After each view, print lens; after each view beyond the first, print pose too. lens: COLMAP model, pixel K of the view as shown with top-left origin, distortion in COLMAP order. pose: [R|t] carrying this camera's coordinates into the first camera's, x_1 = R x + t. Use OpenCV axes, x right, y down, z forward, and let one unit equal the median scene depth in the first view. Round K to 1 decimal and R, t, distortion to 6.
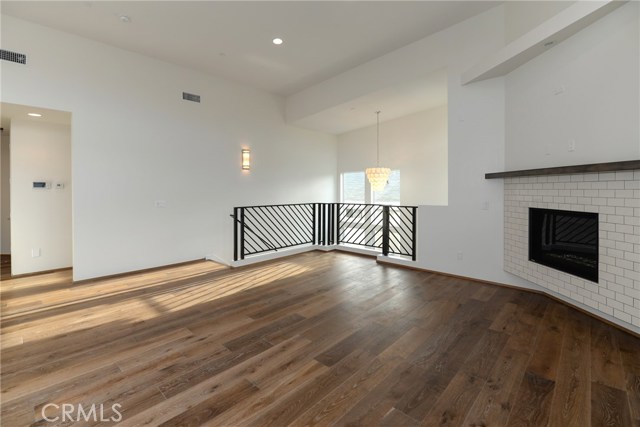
lens RADIAL K [[287.8, 0, 319.1], [0, 287.8, 189.7], [0, 0, 1]] dist [0.002121, -0.005621]
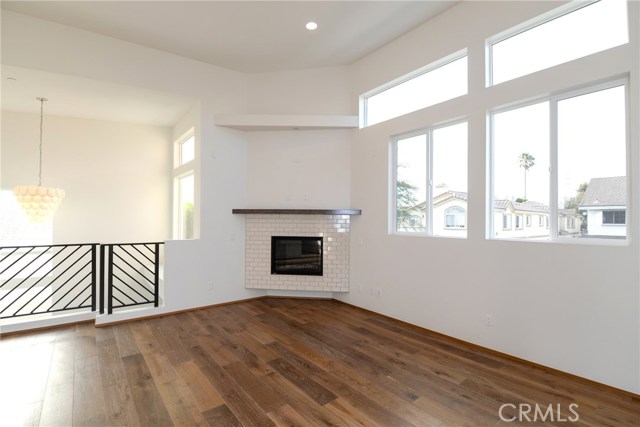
lens RADIAL K [[290.3, 0, 324.8], [0, 290.3, 221.3], [0, 0, 1]] dist [-0.008334, -0.000354]
pose [[0.139473, 0.000350, 0.990226, -0.735164], [-0.008762, 0.999961, 0.000880, -0.015687], [-0.990187, -0.008799, 0.139471, 0.661606]]
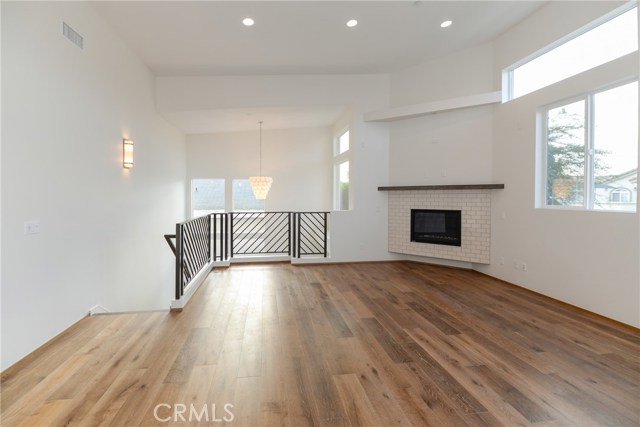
lens RADIAL K [[278.4, 0, 303.3], [0, 278.4, 203.6], [0, 0, 1]] dist [-0.000603, -0.005799]
pose [[0.647875, -0.019151, 0.761506, -1.017124], [0.001075, 0.999706, 0.024227, -0.009201], [-0.761746, -0.014878, 0.647705, 0.538199]]
